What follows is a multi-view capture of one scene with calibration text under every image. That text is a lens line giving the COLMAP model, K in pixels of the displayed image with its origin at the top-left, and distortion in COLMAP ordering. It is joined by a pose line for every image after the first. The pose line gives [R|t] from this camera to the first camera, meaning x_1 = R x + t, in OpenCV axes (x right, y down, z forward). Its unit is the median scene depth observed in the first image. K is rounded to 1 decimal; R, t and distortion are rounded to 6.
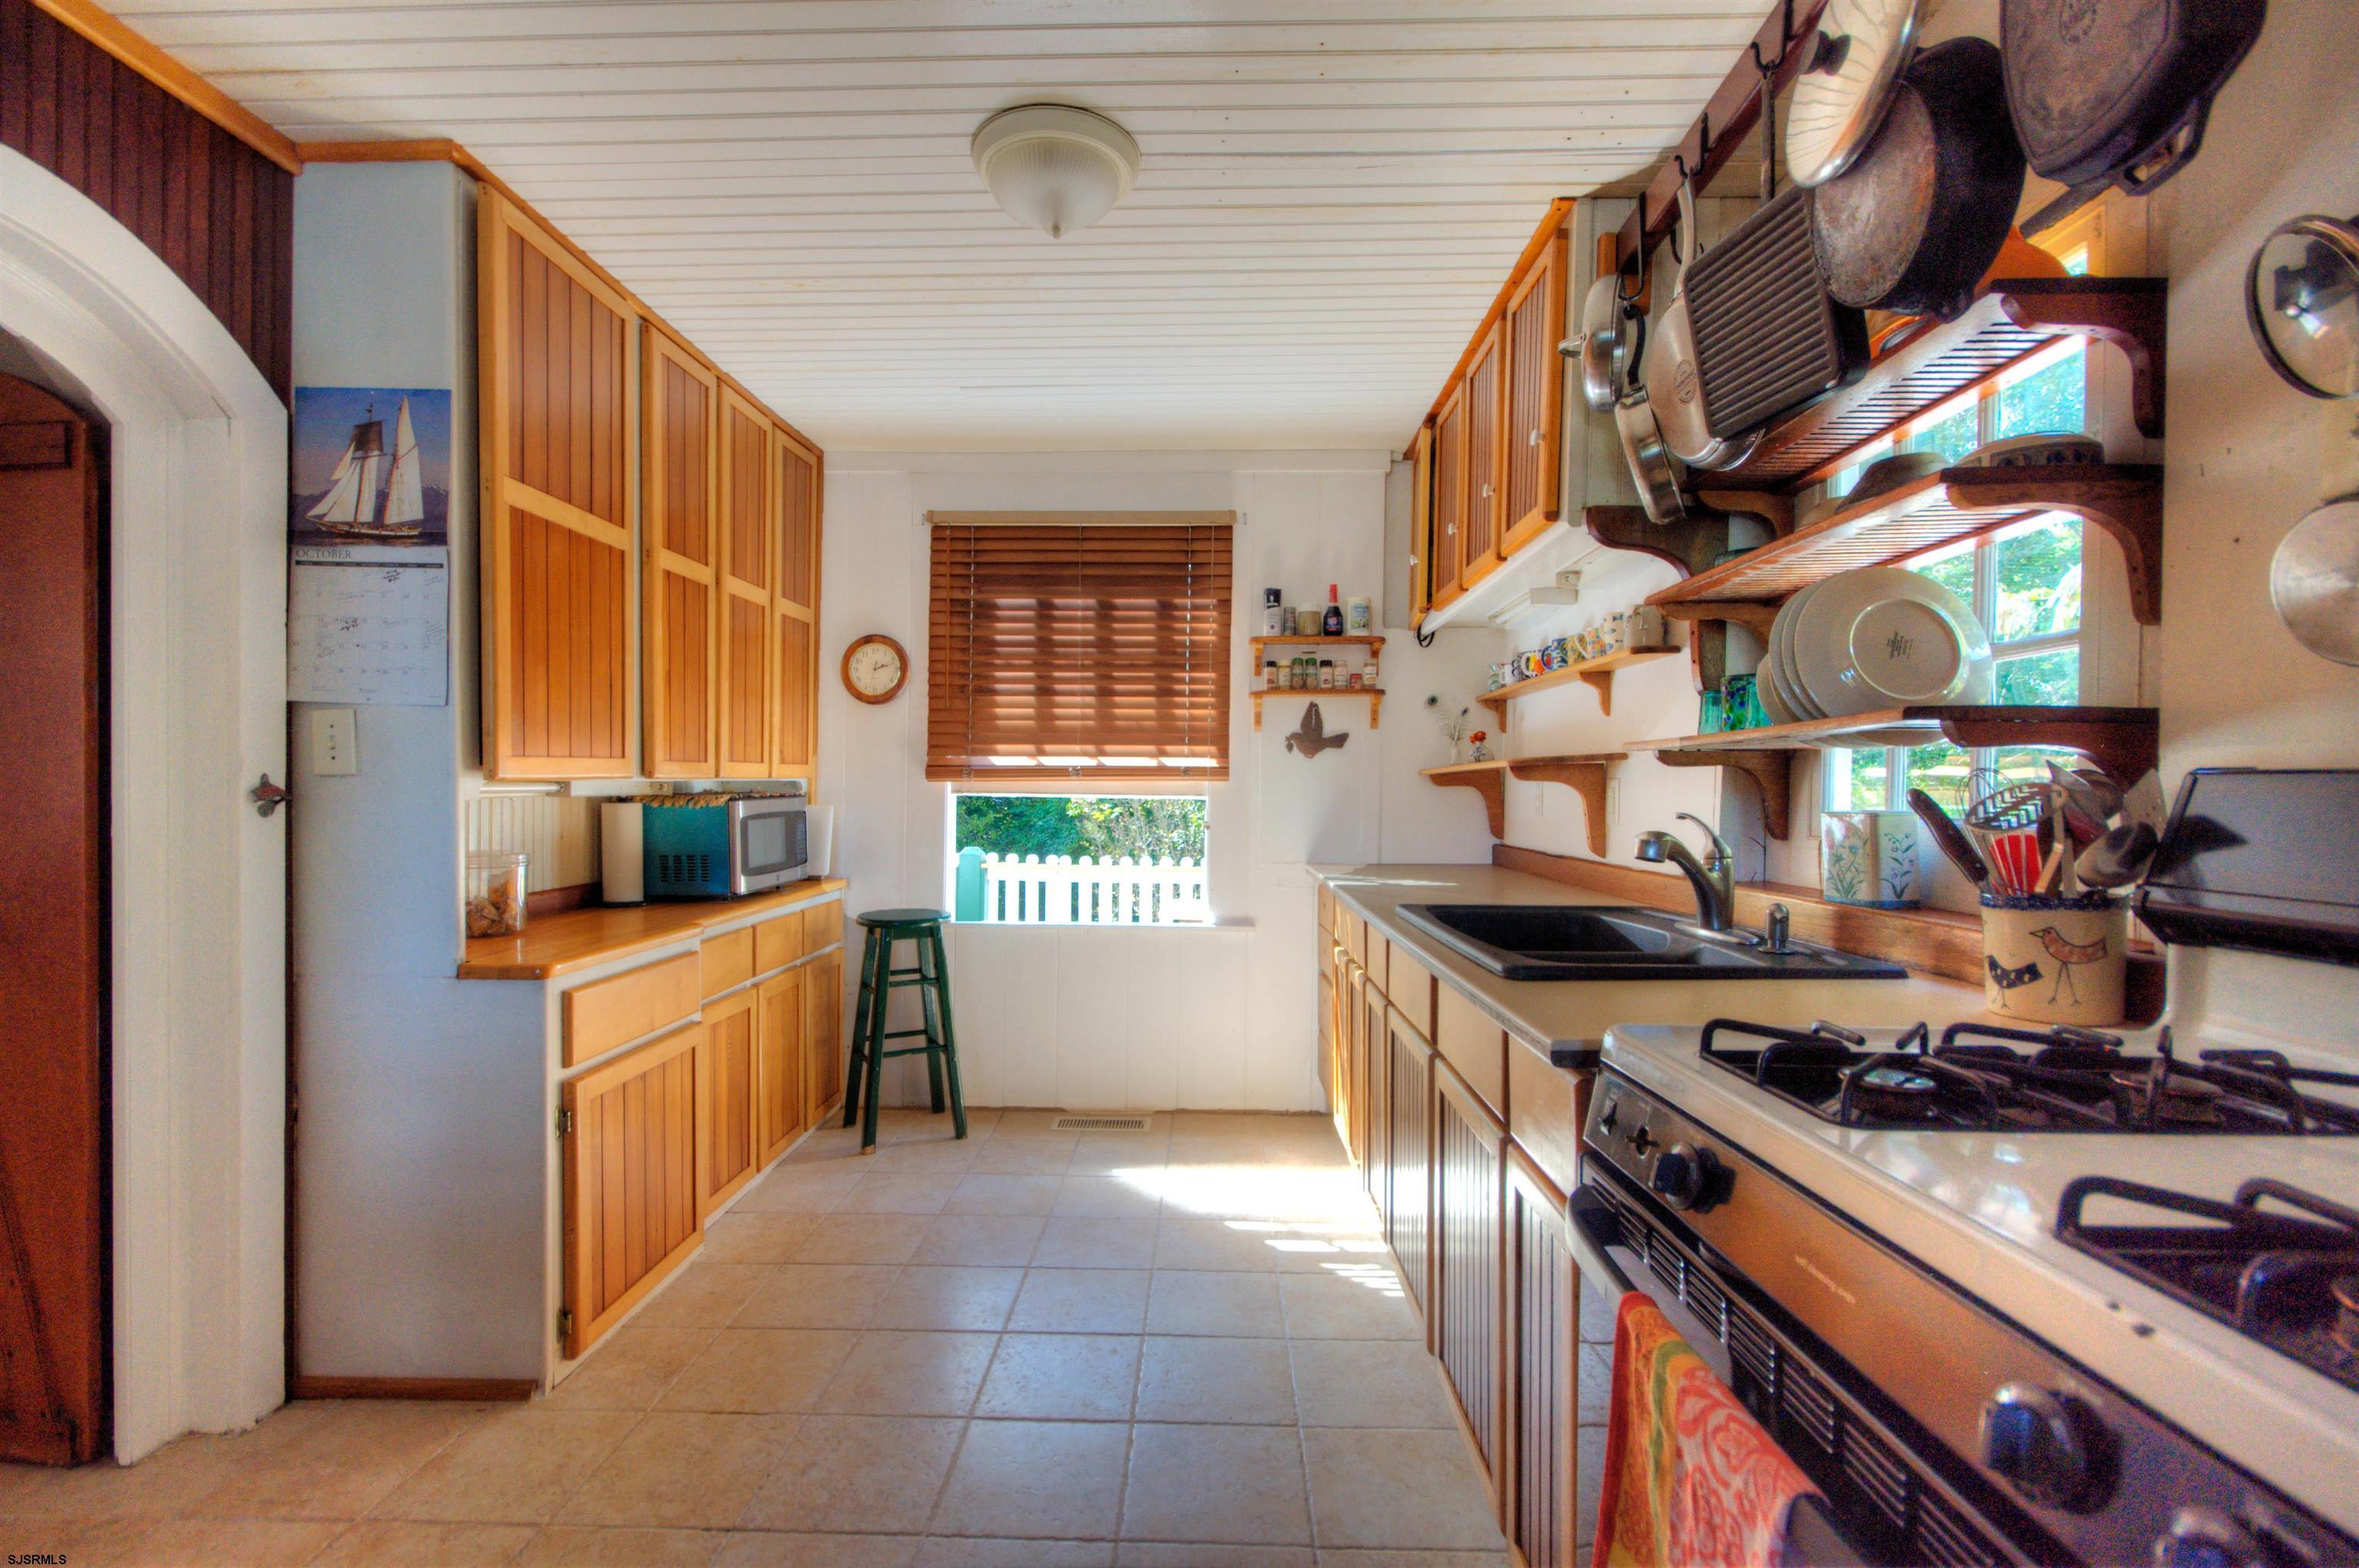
lens RADIAL K [[1041.6, 0, 1176.6], [0, 1041.6, 800.9], [0, 0, 1]] dist [-0.002163, -0.001051]
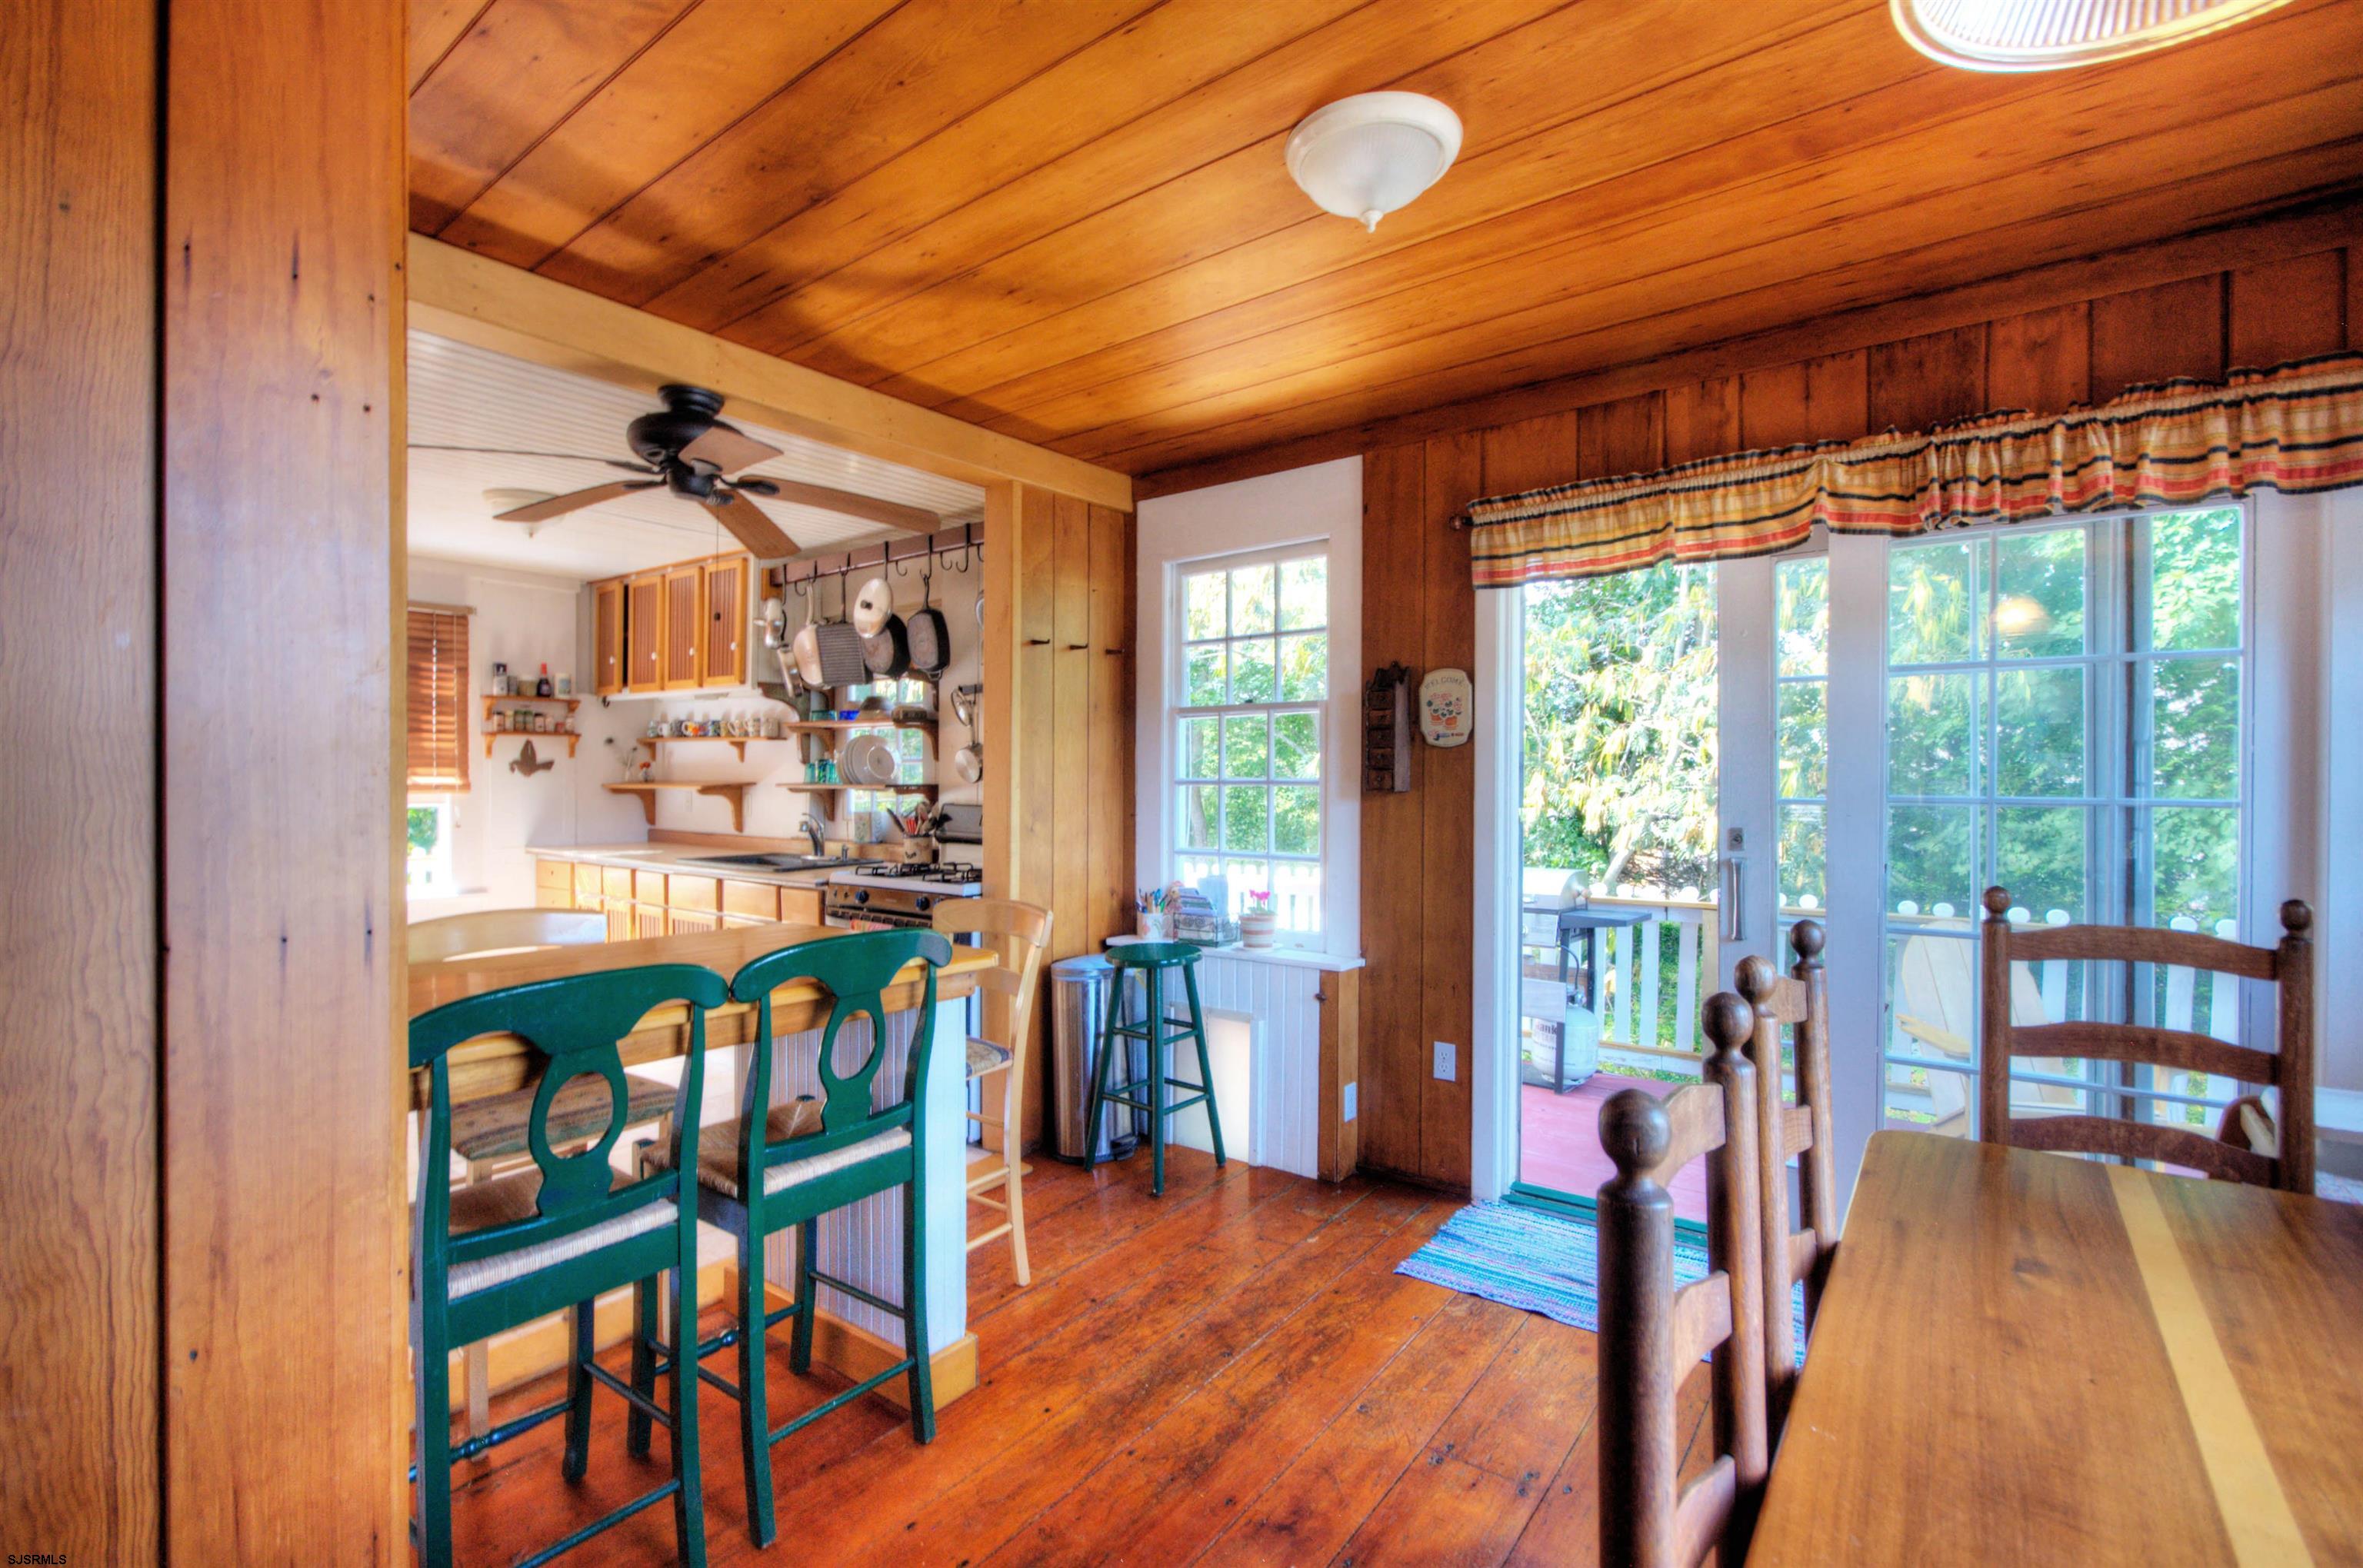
lens RADIAL K [[1043.2, 0, 1185.3], [0, 1043.2, 788.6], [0, 0, 1]] dist [-0.002163, -0.001051]
pose [[0.582798, -0.002083, 0.812614, -0.546108], [0.000276, 0.999997, 0.002366, -0.028041], [-0.812617, -0.001155, 0.582797, -0.655706]]
